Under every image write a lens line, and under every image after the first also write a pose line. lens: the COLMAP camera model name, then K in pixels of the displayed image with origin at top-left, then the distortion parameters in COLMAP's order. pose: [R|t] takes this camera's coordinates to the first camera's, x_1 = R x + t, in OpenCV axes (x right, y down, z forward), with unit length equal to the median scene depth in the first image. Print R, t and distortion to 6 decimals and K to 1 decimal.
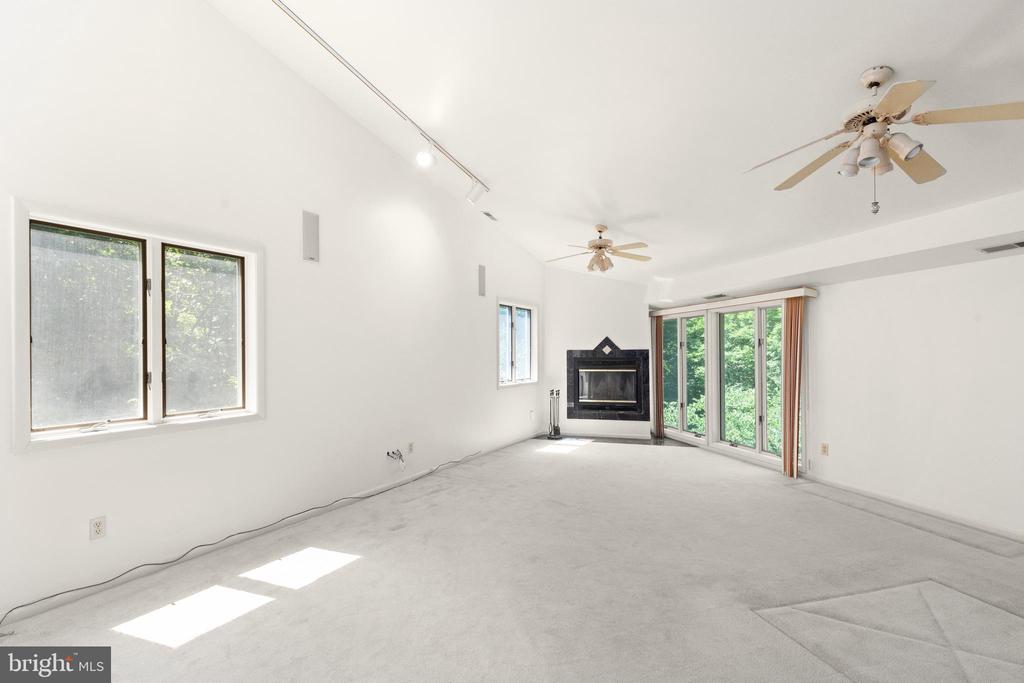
lens RADIAL K [[474.1, 0, 512.3], [0, 474.1, 355.0], [0, 0, 1]] dist [-0.000507, -0.000144]
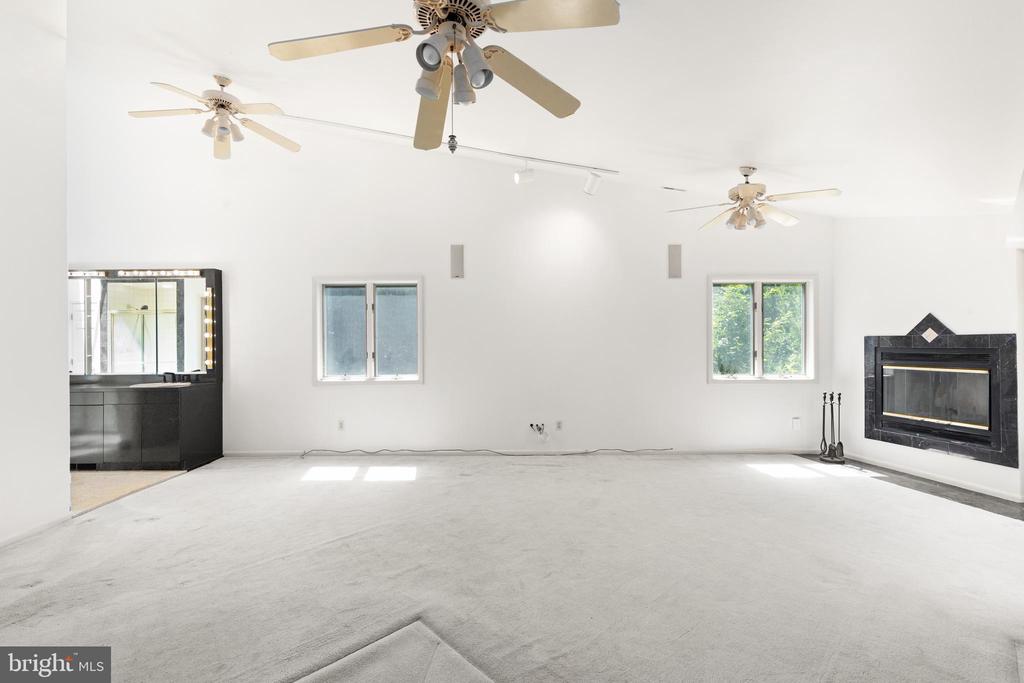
lens RADIAL K [[469.1, 0, 516.3], [0, 469.1, 344.7], [0, 0, 1]] dist [0.001631, 0.000312]
pose [[0.472414, 0.004156, -0.881367, 0.485898], [-0.000377, 0.999990, 0.004513, -0.001370], [0.881377, -0.001799, 0.472411, 0.254319]]
